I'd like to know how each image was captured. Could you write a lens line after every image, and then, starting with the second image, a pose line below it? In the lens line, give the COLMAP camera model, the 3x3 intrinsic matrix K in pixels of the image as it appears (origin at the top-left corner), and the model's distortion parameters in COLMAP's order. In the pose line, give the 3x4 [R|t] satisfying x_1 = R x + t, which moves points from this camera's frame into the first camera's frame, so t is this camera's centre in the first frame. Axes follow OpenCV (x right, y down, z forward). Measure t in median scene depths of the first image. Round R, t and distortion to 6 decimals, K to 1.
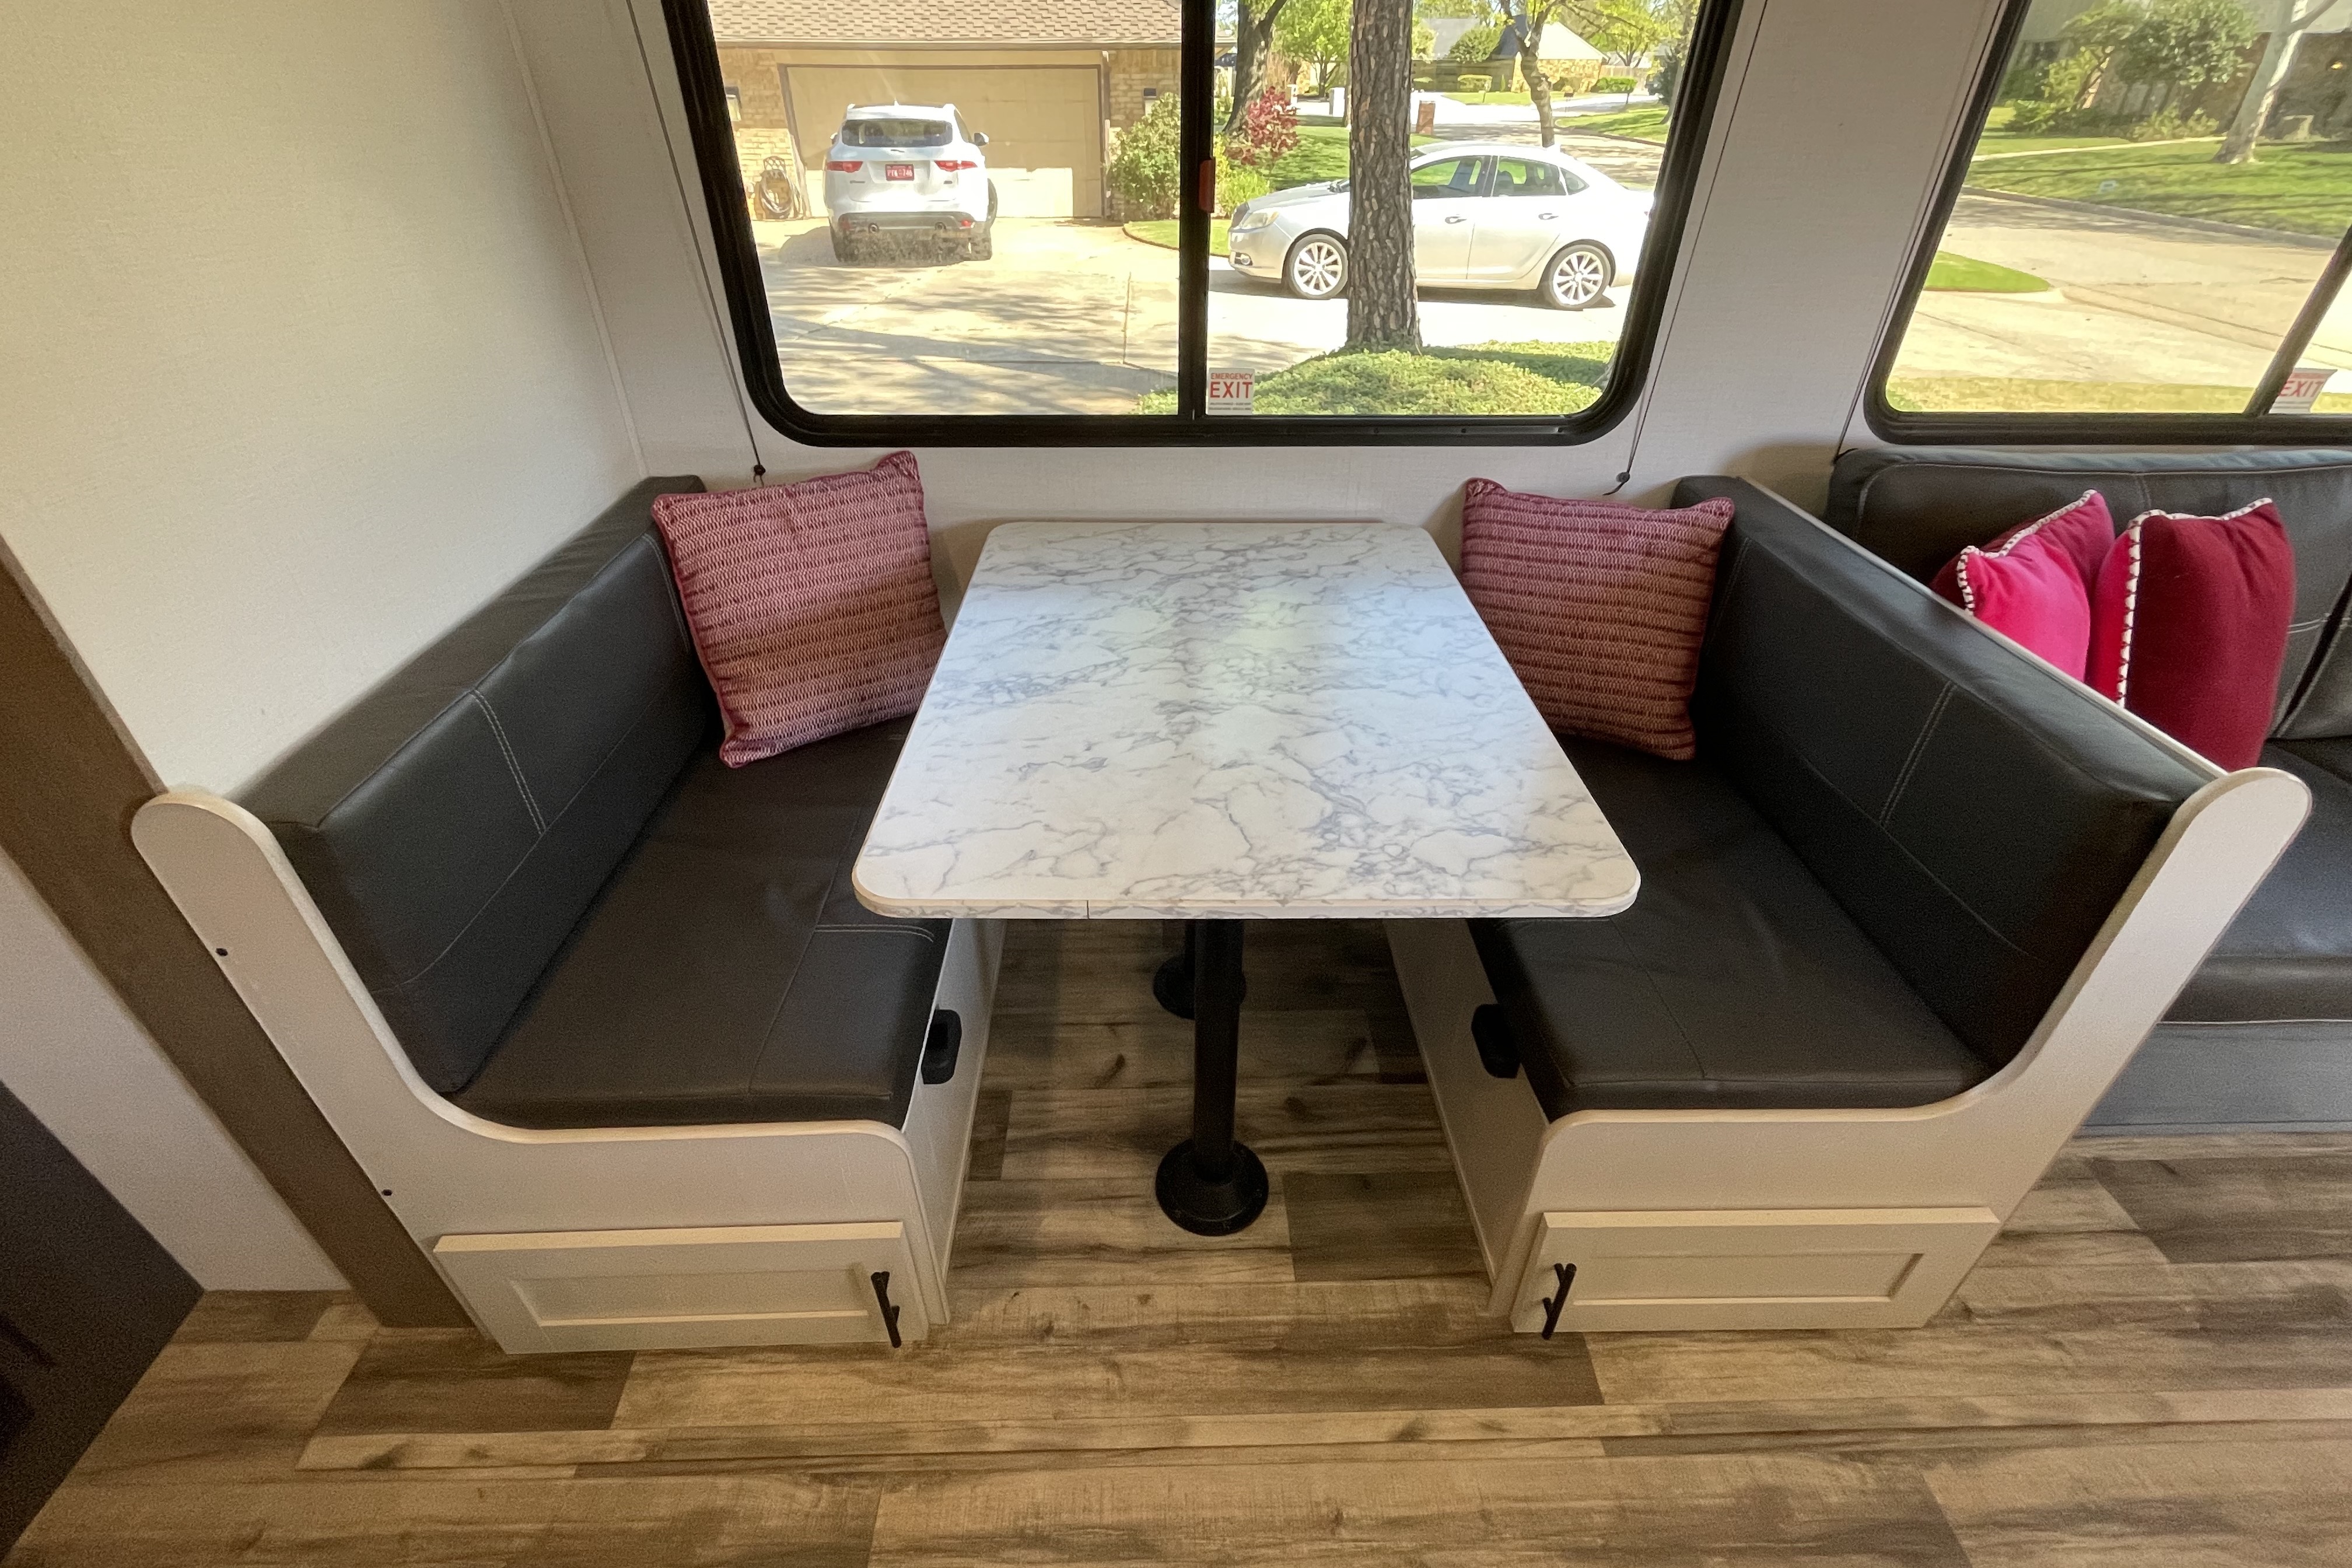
lens RADIAL K [[1030.7, 0, 1200.1], [0, 1030.7, 797.2], [0, 0, 1]] dist [-0.002590, -0.000600]
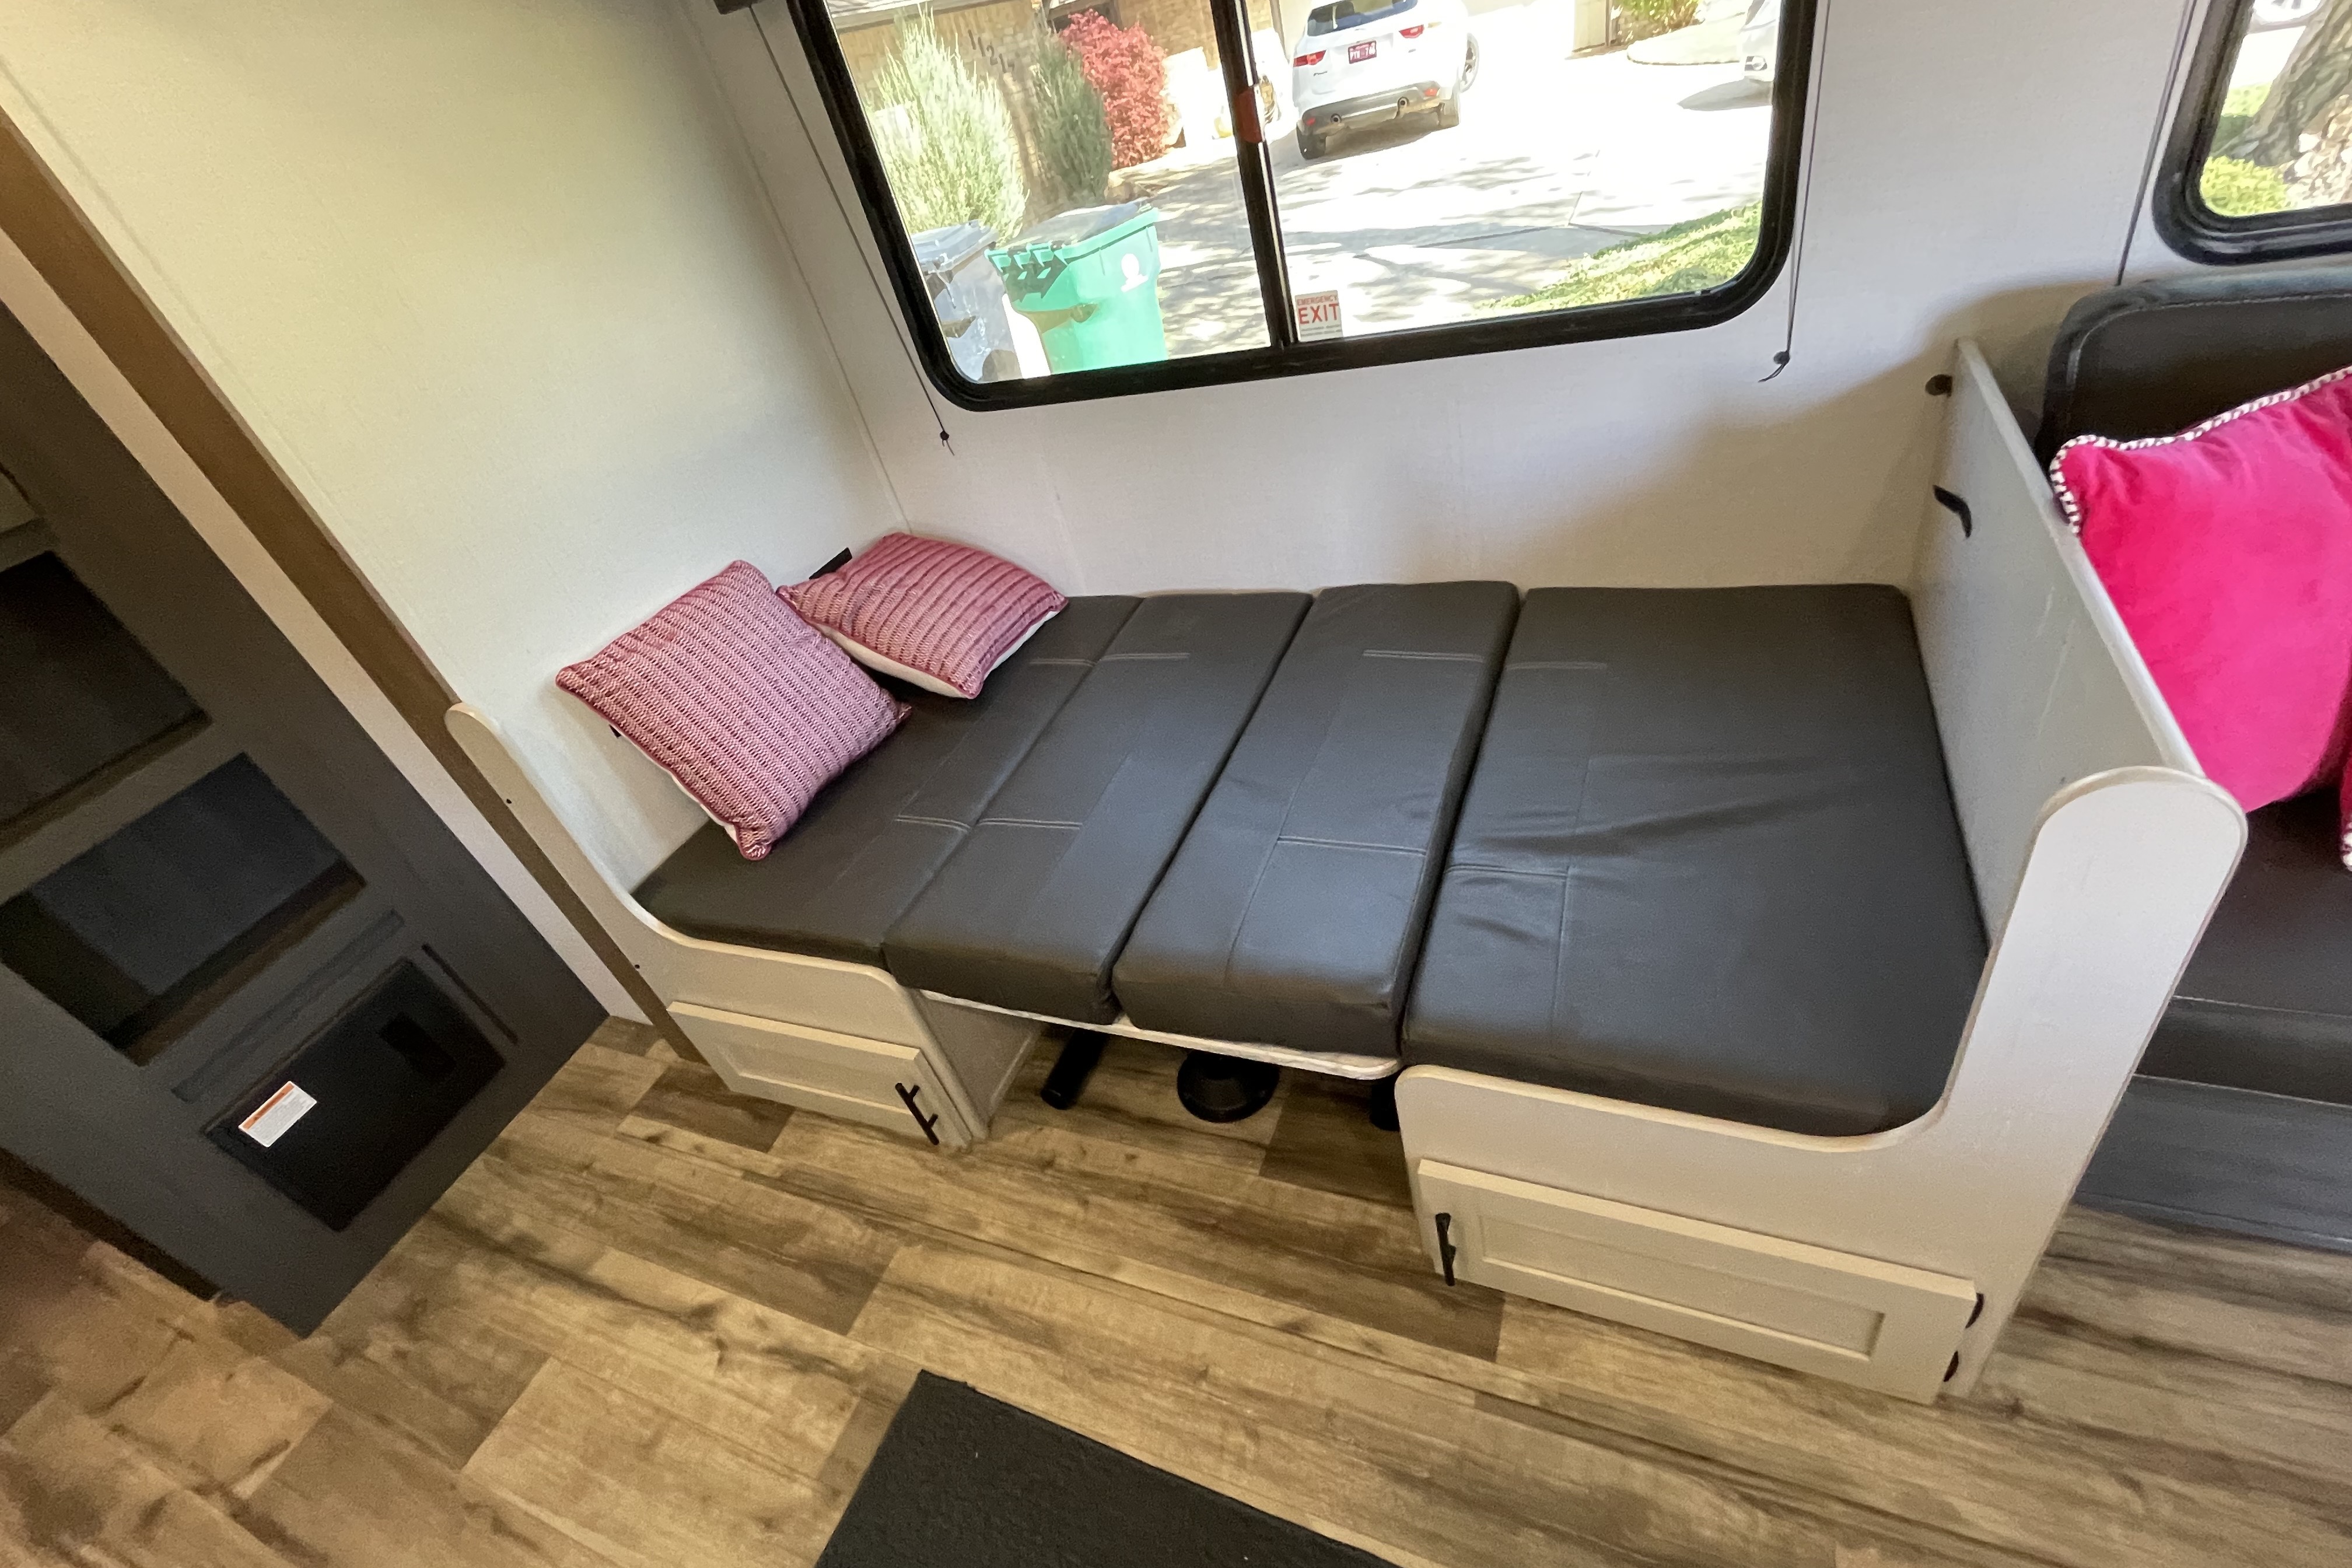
lens RADIAL K [[1030.7, 0, 1175.7], [0, 1030.7, 804.2], [0, 0, 1]] dist [-0.002590, -0.000600]
pose [[0.891071, 0.078185, -0.447079, 0.511622], [-0.032759, 0.993561, 0.108463, -0.039167], [0.452681, -0.082002, 0.887894, 0.026809]]
